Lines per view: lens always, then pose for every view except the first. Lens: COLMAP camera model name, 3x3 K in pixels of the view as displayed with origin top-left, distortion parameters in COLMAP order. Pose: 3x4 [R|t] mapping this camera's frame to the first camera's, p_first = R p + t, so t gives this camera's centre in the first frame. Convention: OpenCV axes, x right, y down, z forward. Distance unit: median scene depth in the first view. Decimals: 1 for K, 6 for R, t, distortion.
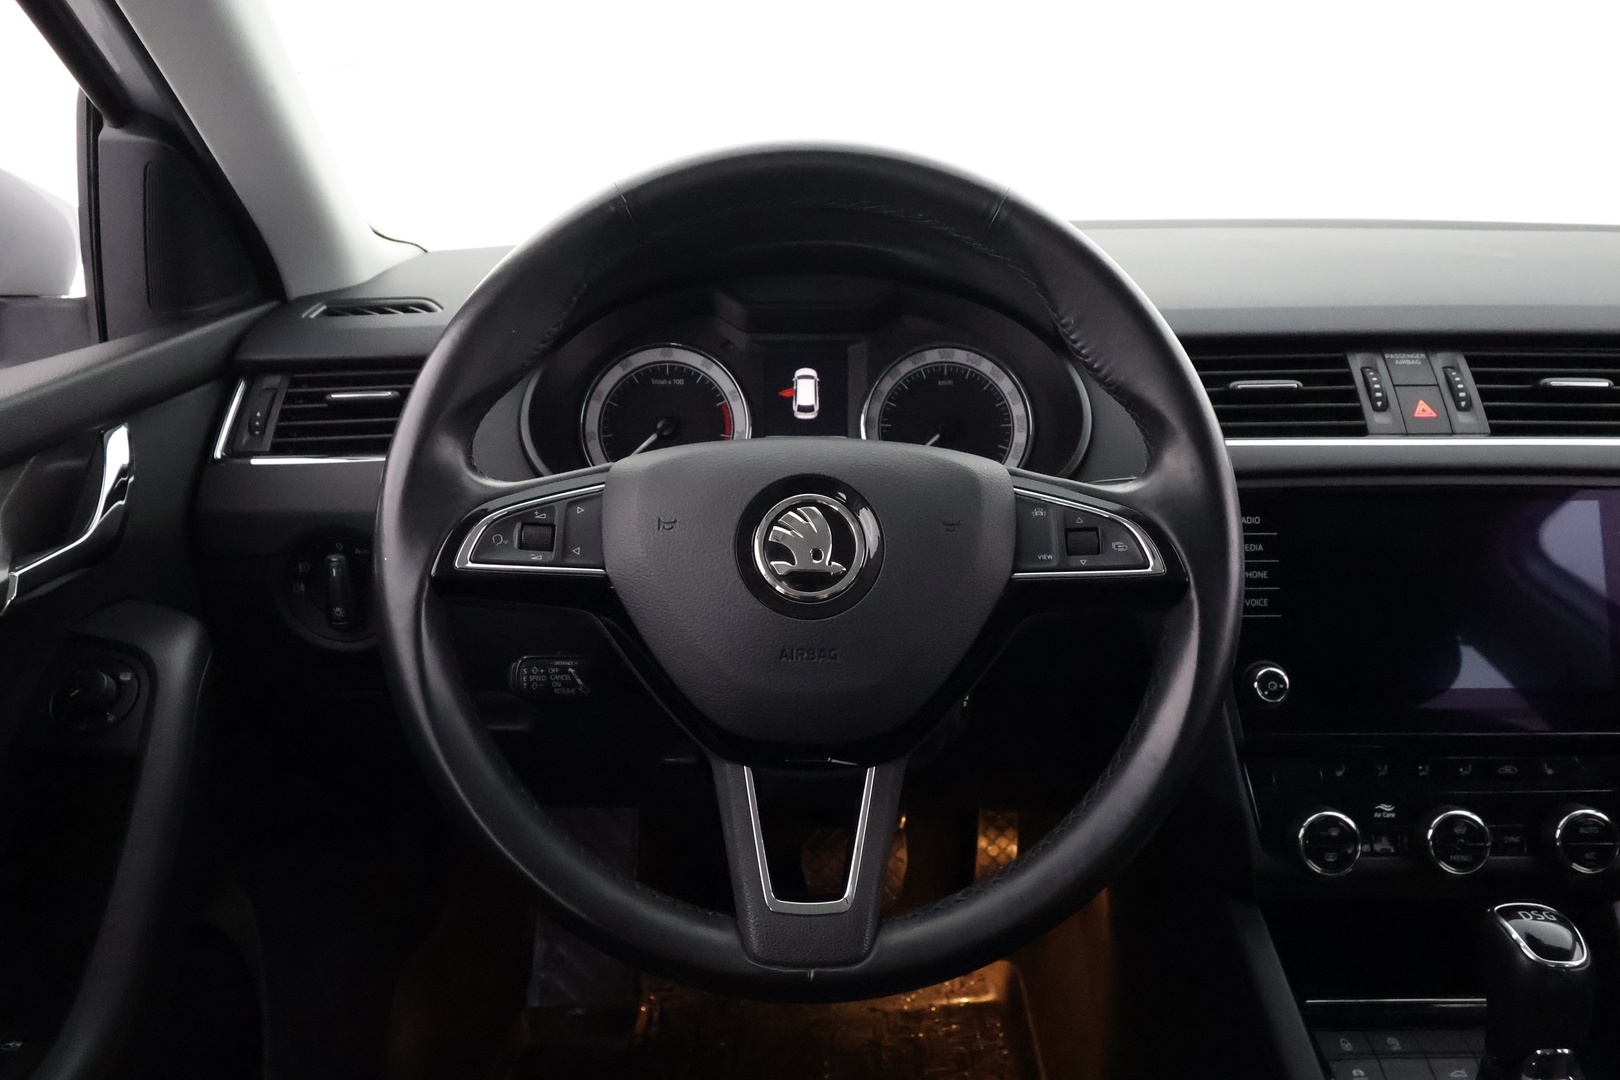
lens RADIAL K [[1168.1, 0, 810.0], [0, 1168.1, 540.0], [0, 0, 1]] dist [0.000184, 0.002400]
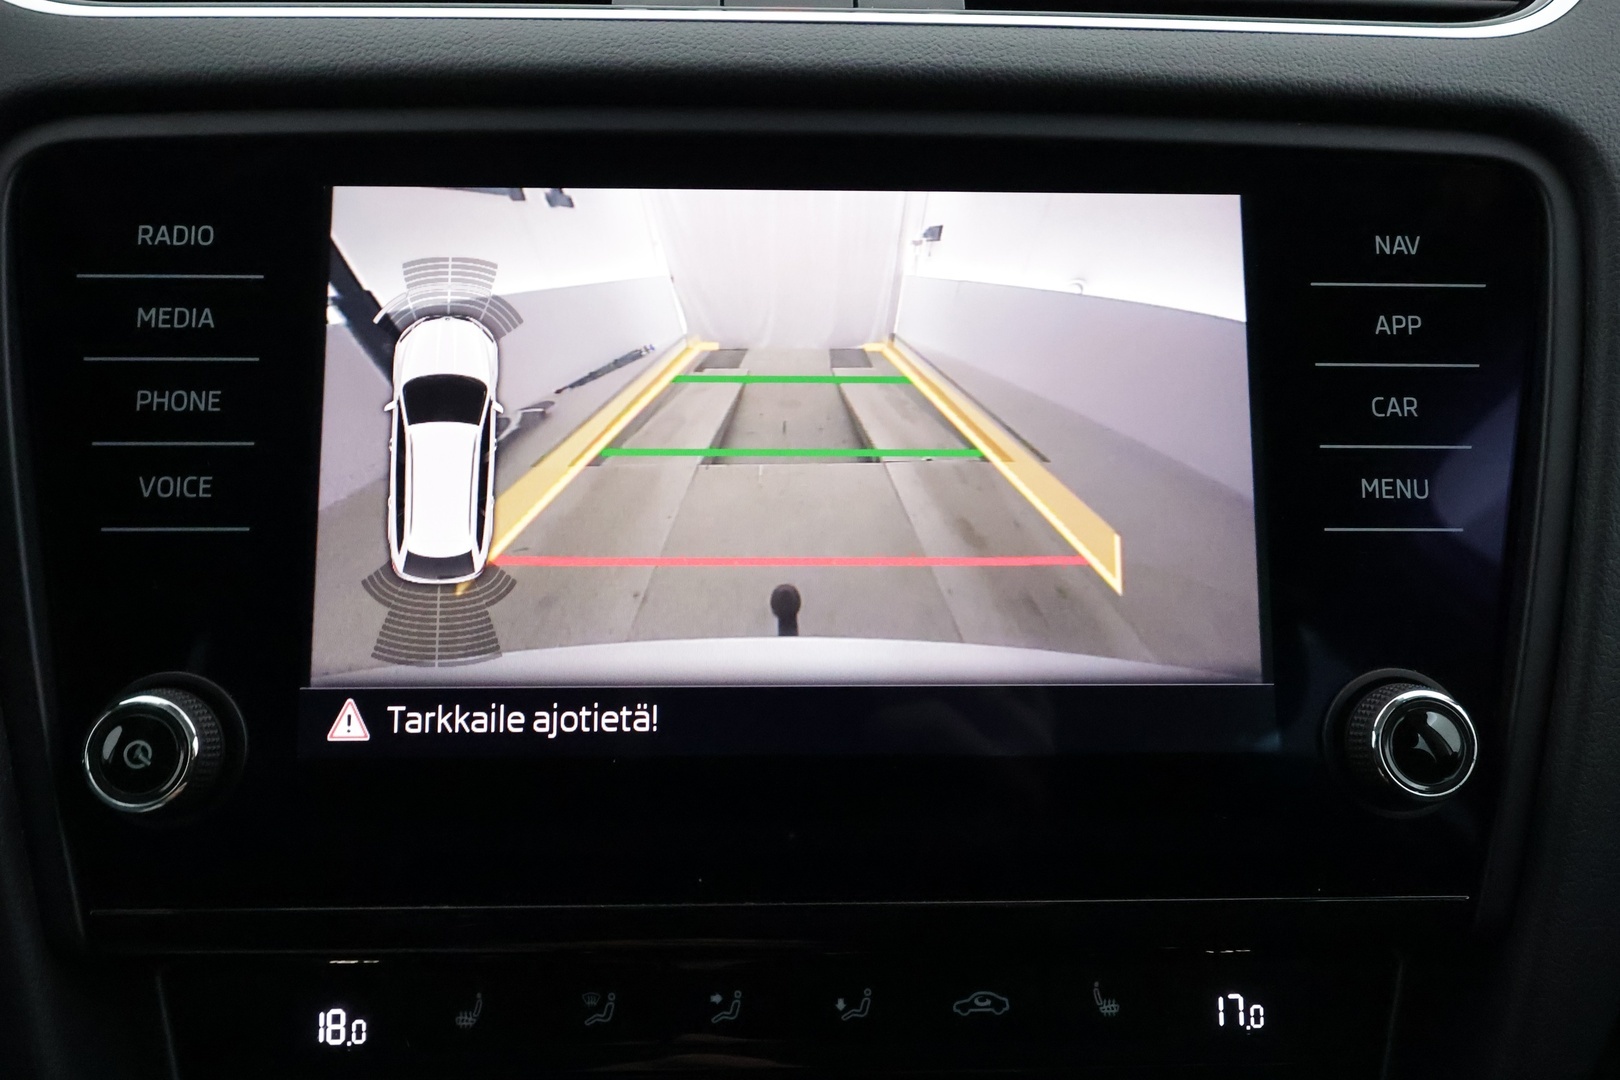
lens RADIAL K [[1220.7, 0, 807.2], [0, 1220.7, 486.2], [0, 0, 1]] dist [0.000810, 0.002275]
pose [[0.999757, 0.004599, 0.021569, 0.537246], [-0.004163, 0.999787, -0.020217, 0.058075], [-0.021657, 0.020122, 0.999563, 0.653618]]
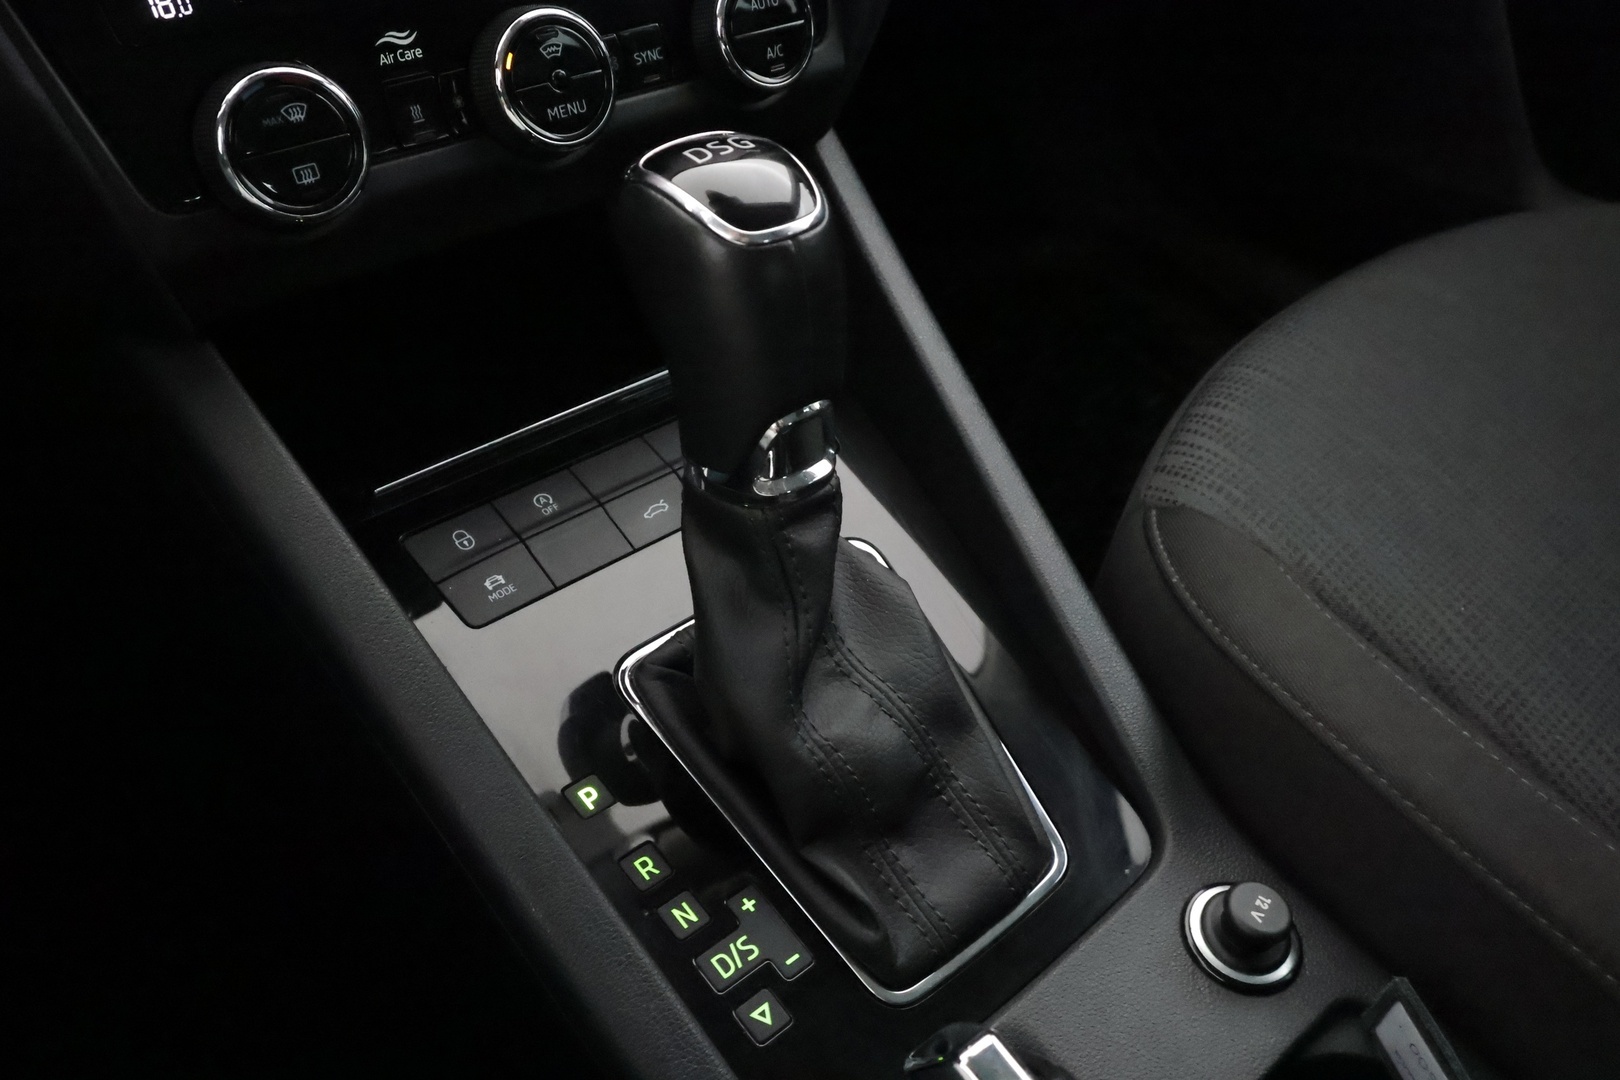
lens RADIAL K [[1281.3, 0, 810.0], [0, 1281.3, 540.0], [0, 0, 1]] dist [-0.000065, 0.009793]
pose [[0.766714, -0.392003, 0.508413, 0.286978], [0.156019, 0.881967, 0.444739, 0.203633], [-0.622742, -0.261666, 0.737376, 0.486611]]
